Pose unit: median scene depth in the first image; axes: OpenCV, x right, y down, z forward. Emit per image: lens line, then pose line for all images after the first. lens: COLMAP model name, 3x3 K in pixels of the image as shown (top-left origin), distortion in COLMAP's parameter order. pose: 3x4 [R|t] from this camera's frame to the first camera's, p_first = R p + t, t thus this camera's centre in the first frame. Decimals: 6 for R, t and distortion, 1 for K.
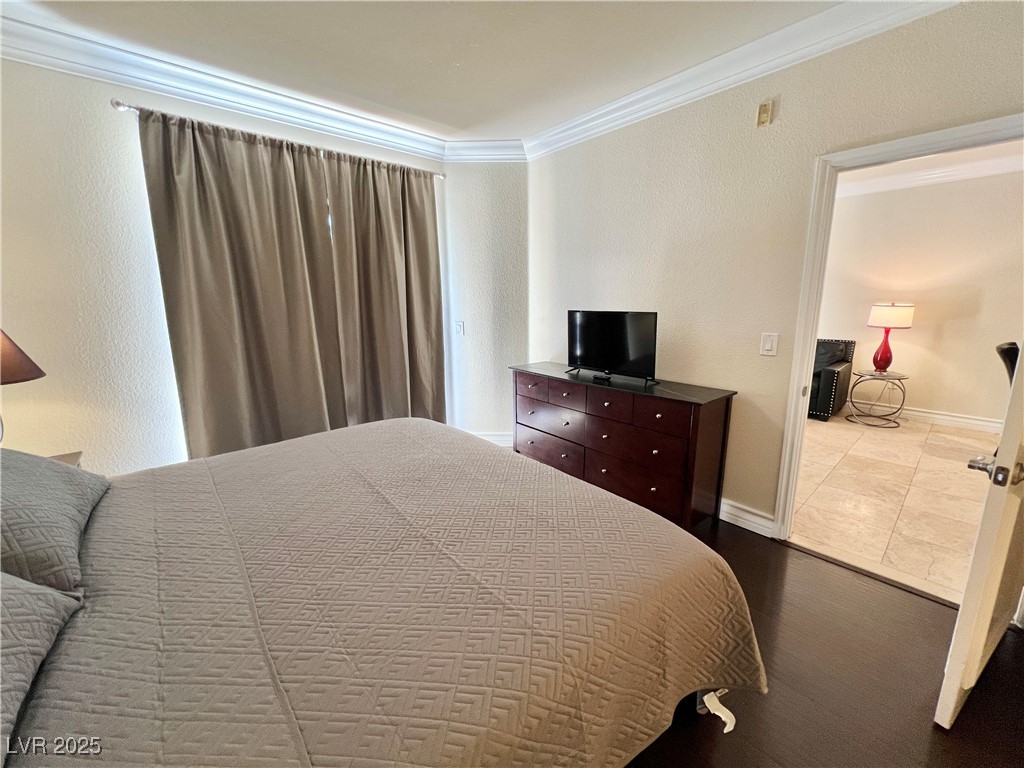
lens RADIAL K [[408.5, 0, 512.4], [0, 408.5, 381.1], [0, 0, 1]] dist [-0.000912, -0.000155]
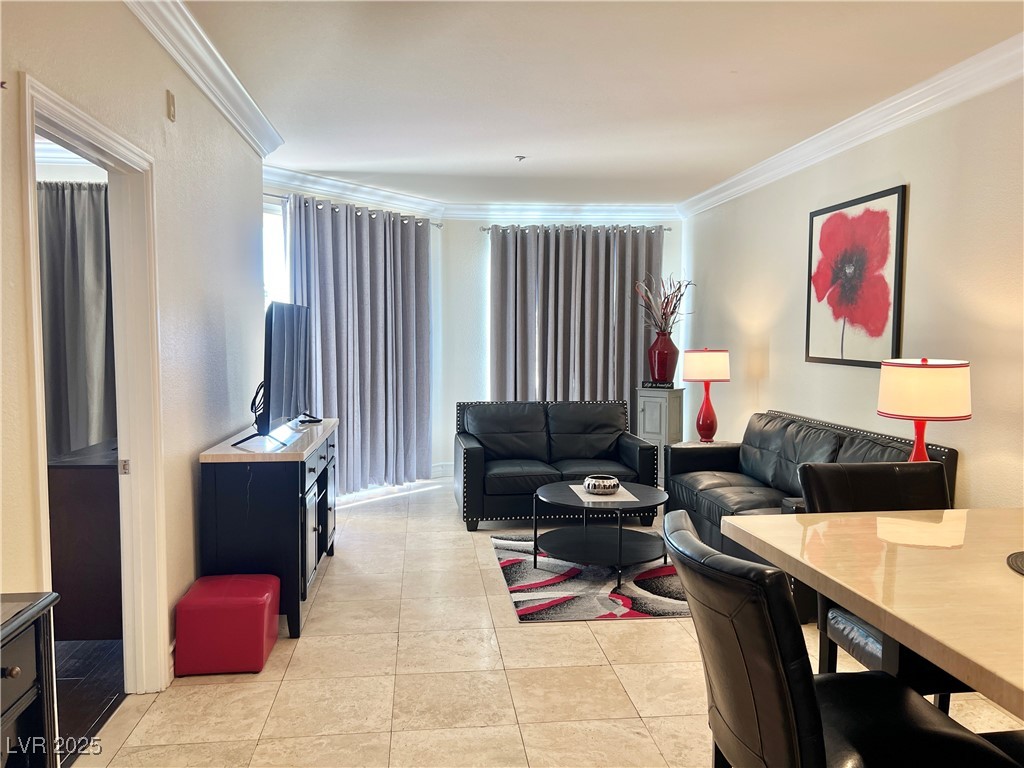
lens RADIAL K [[768.4, 0, 513.6], [0, 768.4, 380.2], [0, 0, 1]] dist [0.086291, -0.119388]
pose [[0.824884, 0.048101, -0.563252, 1.702445], [-0.124706, 0.987311, -0.098317, -0.065669], [0.551376, 0.151342, 0.820415, 0.205154]]
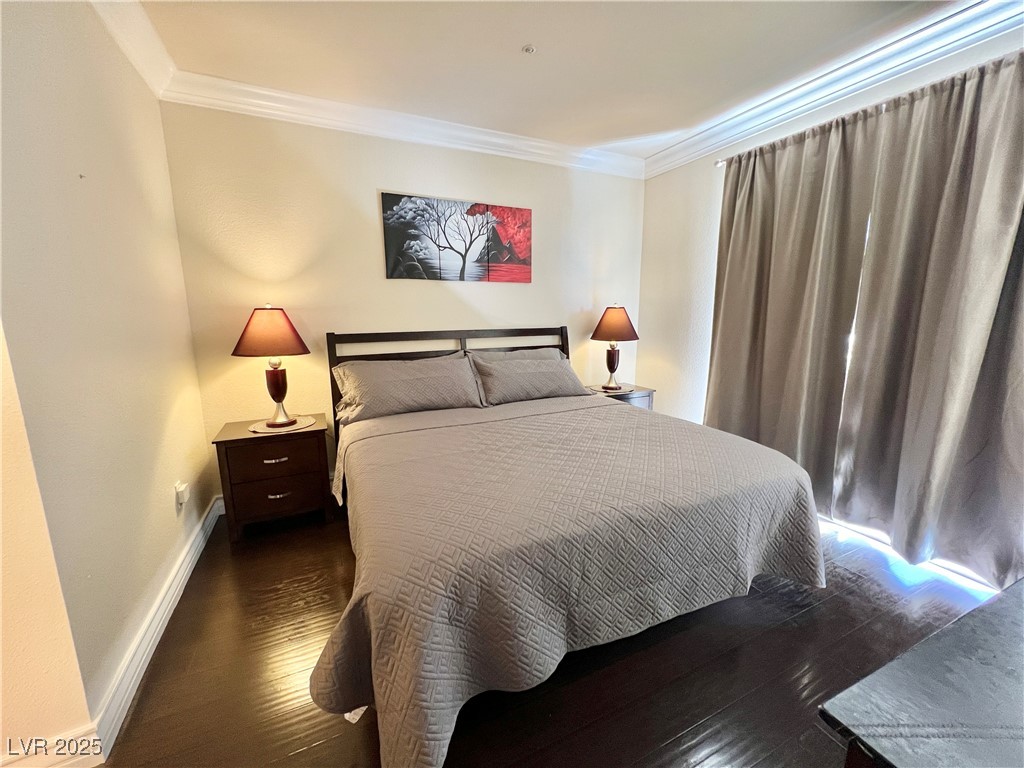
lens RADIAL K [[408.5, 0, 512.4], [0, 408.5, 381.1], [0, 0, 1]] dist [-0.000912, -0.000155]
pose [[-0.274178, 0.177322, -0.945189, 0.571381], [-0.182111, 0.955496, 0.232083, -0.127909], [0.944278, 0.235762, -0.229684, 0.682364]]
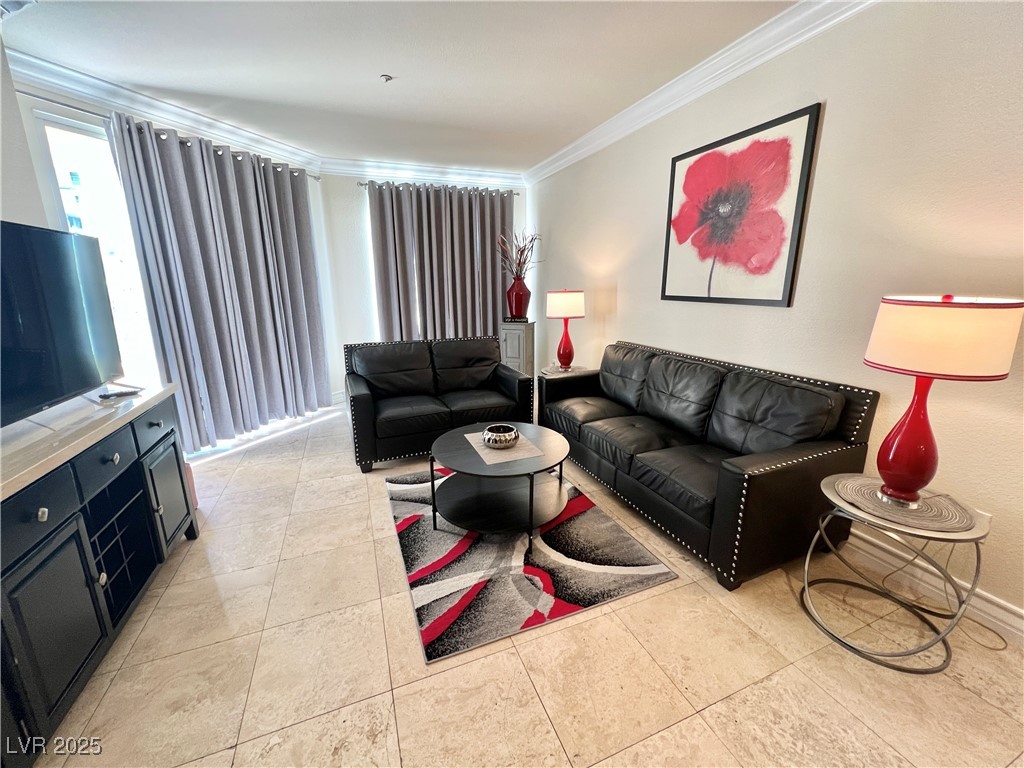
lens RADIAL K [[408.5, 0, 512.4], [0, 408.5, 381.1], [0, 0, 1]] dist [-0.000912, -0.000155]
pose [[0.944271, 0.080079, -0.319279, 1.184045], [-0.068667, 0.996539, 0.046859, -0.191350], [0.321926, -0.022324, 0.946502, 0.970979]]
